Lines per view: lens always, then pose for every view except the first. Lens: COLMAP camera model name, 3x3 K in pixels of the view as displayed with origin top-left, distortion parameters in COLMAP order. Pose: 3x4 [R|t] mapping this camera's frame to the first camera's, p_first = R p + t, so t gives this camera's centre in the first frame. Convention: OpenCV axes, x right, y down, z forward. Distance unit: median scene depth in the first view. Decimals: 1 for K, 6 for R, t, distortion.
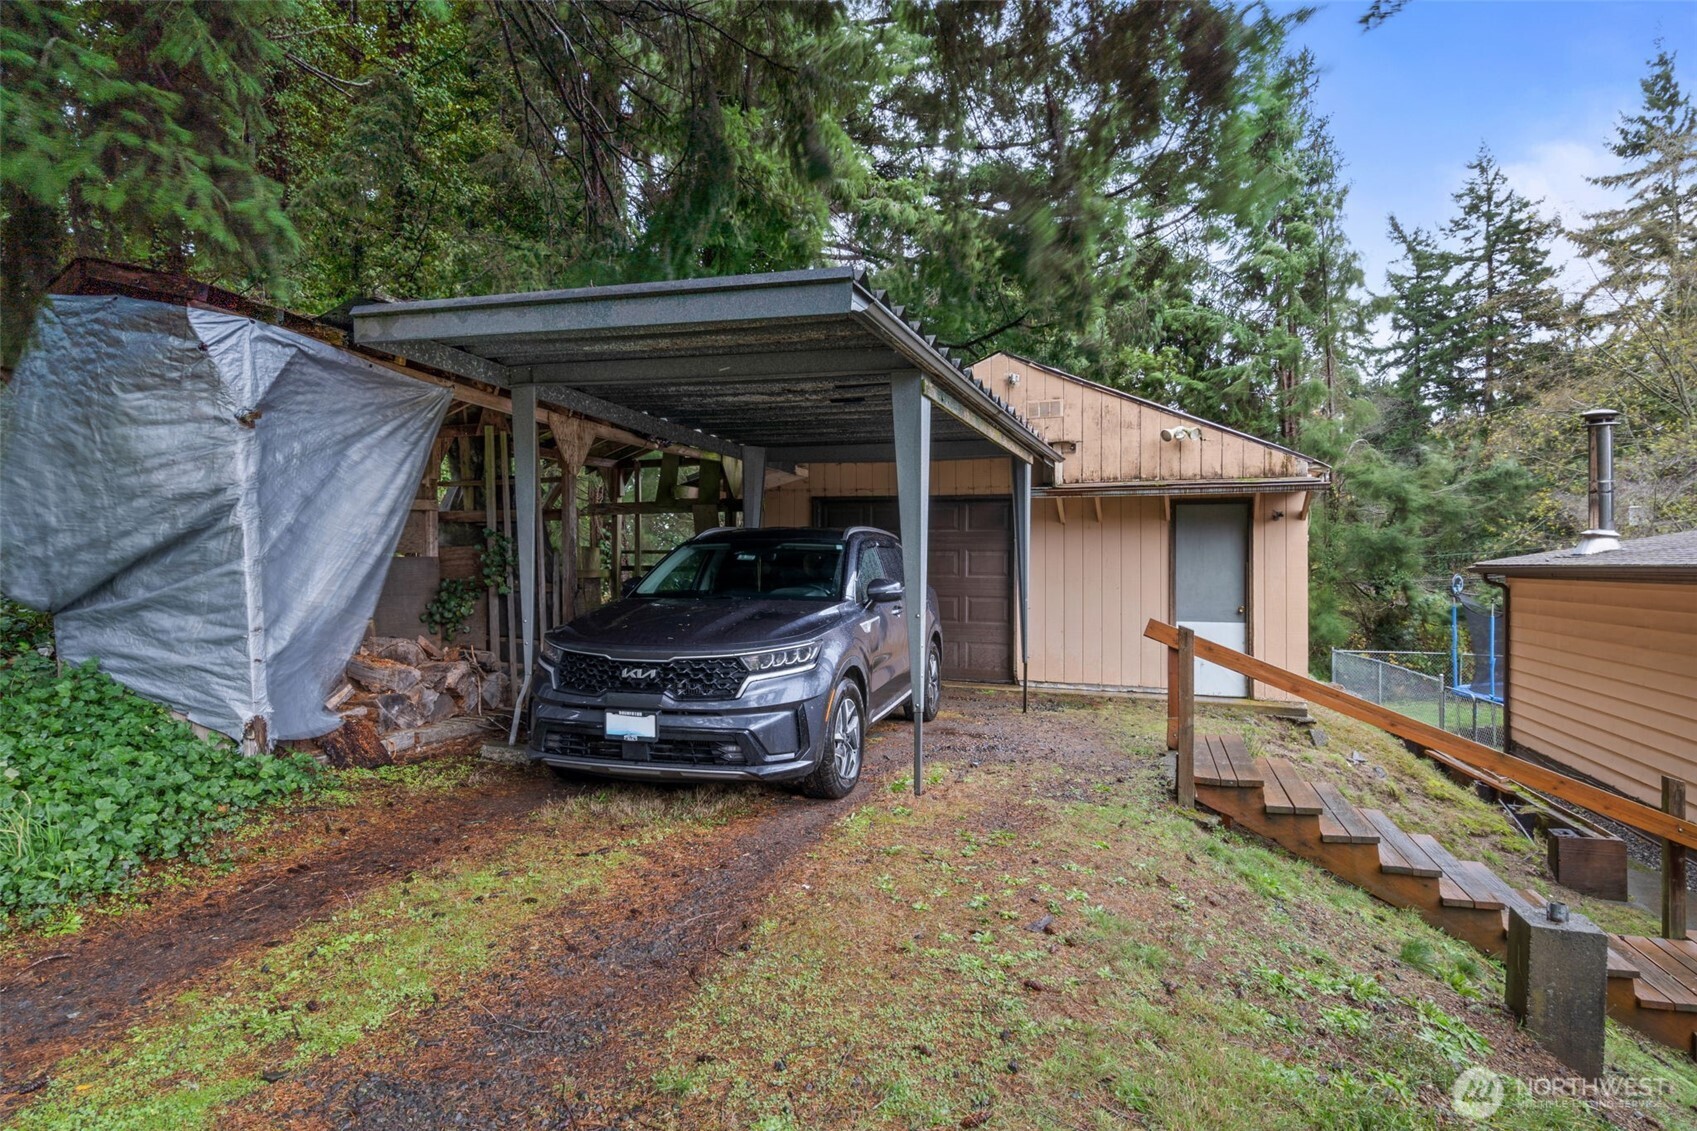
lens RADIAL K [[905.0, 0, 853.1], [0, 905.0, 549.1], [0, 0, 1]] dist [-0.003478, -0.000844]
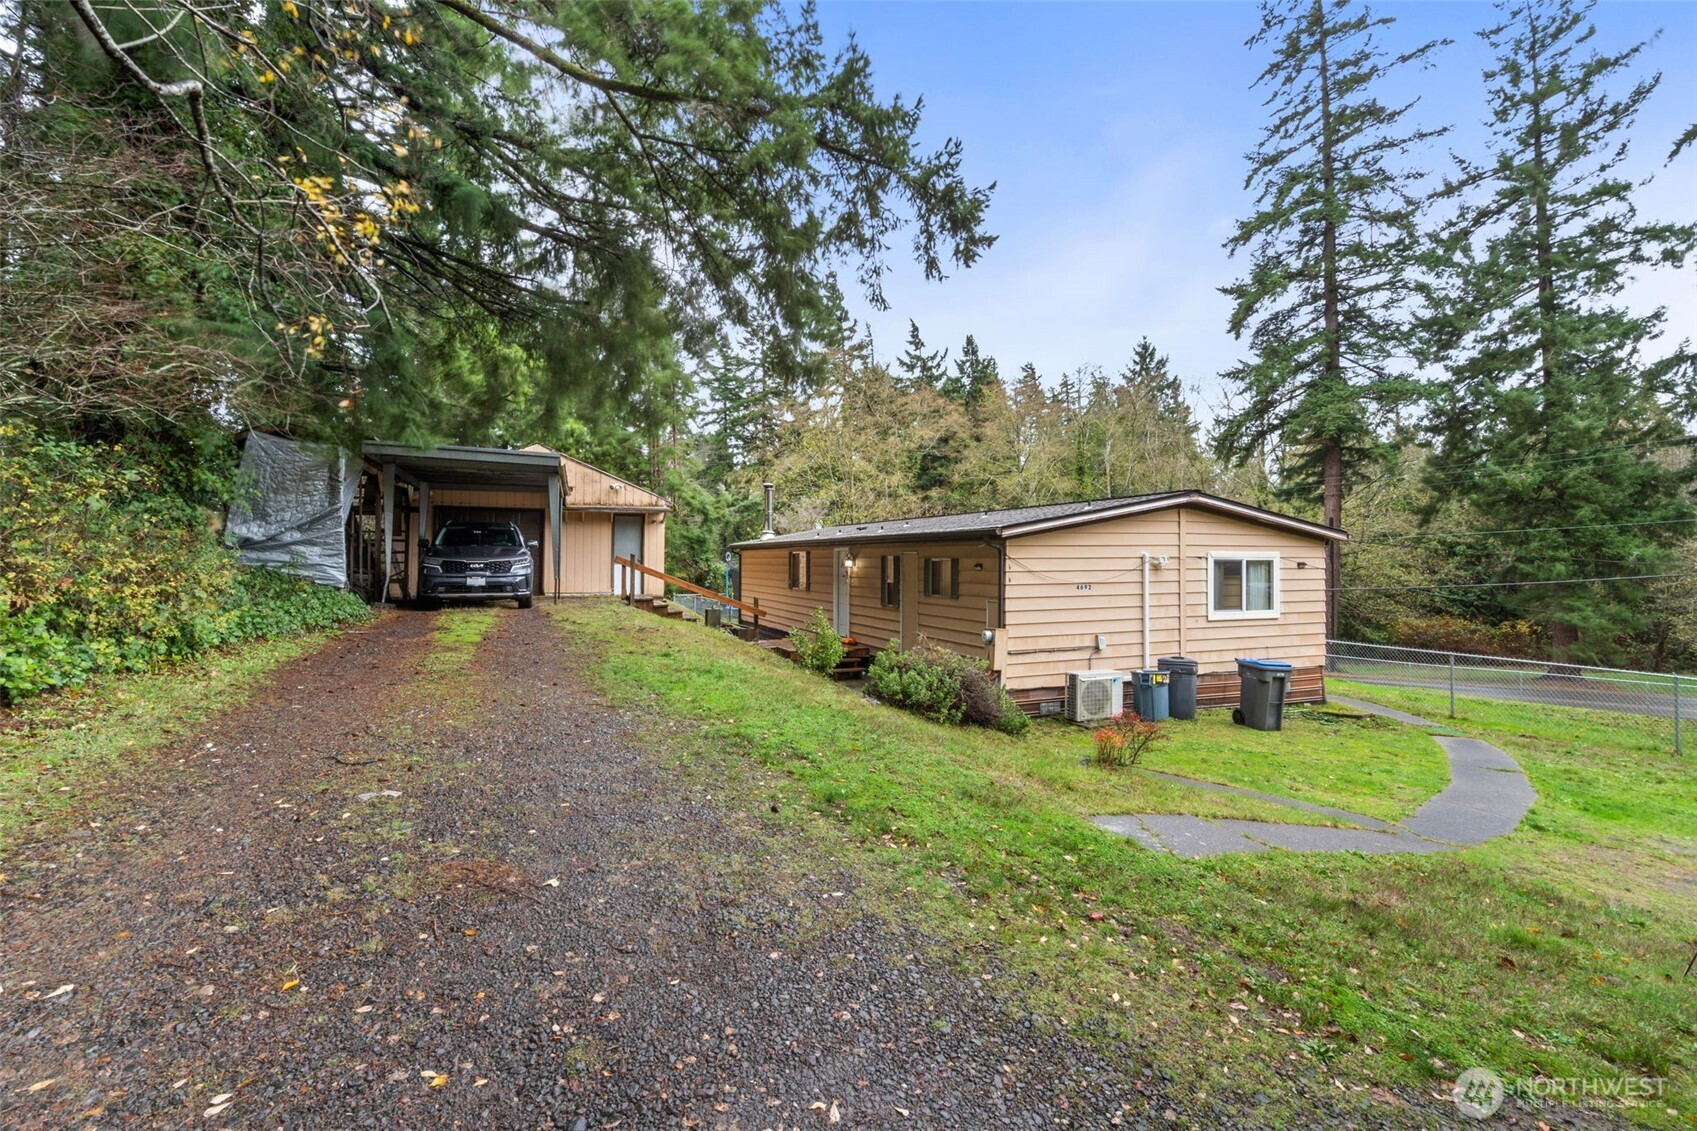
lens RADIAL K [[809.1, 0, 846.5], [0, 809.1, 540.1], [0, 0, 1]] dist [-0.002359, -0.000058]
pose [[0.766473, 0.010709, 0.642187, -0.227295], [-0.002821, 0.999907, -0.013307, 0.017288], [-0.642270, 0.008388, 0.766433, -0.430809]]
